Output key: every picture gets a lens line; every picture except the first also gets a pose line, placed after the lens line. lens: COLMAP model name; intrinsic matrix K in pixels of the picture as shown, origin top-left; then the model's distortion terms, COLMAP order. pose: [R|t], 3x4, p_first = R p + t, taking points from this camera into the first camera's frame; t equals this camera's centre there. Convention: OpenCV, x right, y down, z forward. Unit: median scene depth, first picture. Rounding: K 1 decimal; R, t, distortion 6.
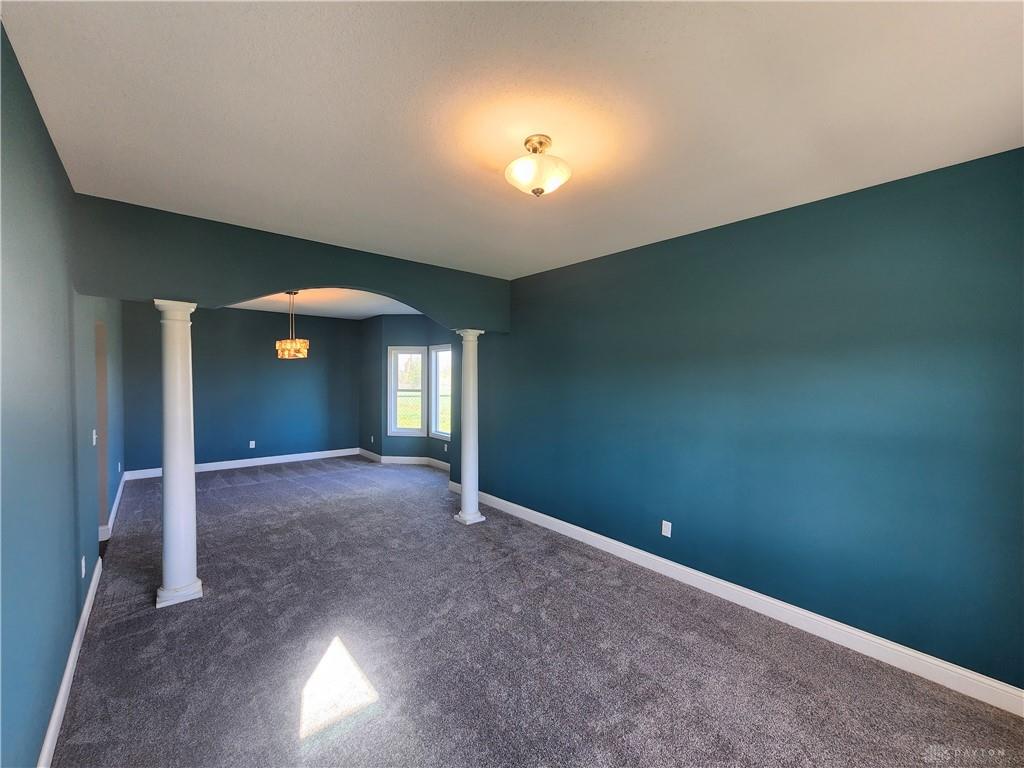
lens RADIAL K [[421.2, 0, 514.8], [0, 421.2, 388.9], [0, 0, 1]] dist [0.001069, 0.000246]
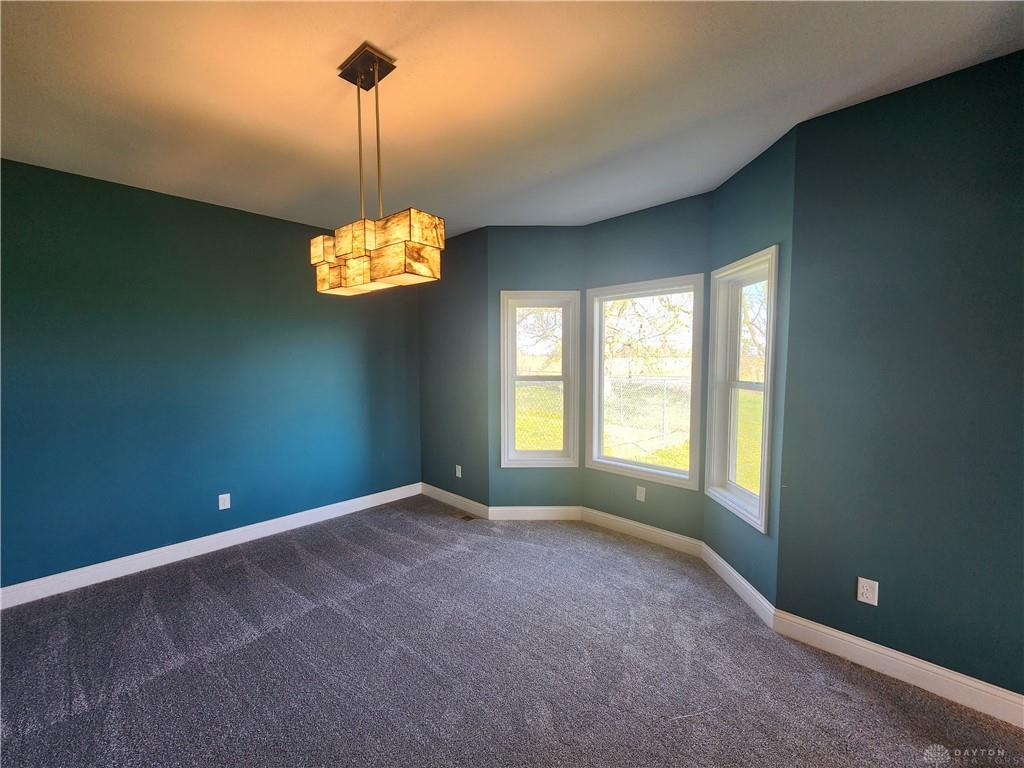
lens RADIAL K [[421.2, 0, 514.8], [0, 421.2, 388.9], [0, 0, 1]] dist [0.001069, 0.000246]
pose [[0.995261, -0.021463, 0.094843, -0.334509], [0.017092, 0.998764, 0.046665, -0.008163], [-0.095727, -0.044823, 0.994398, 0.496894]]
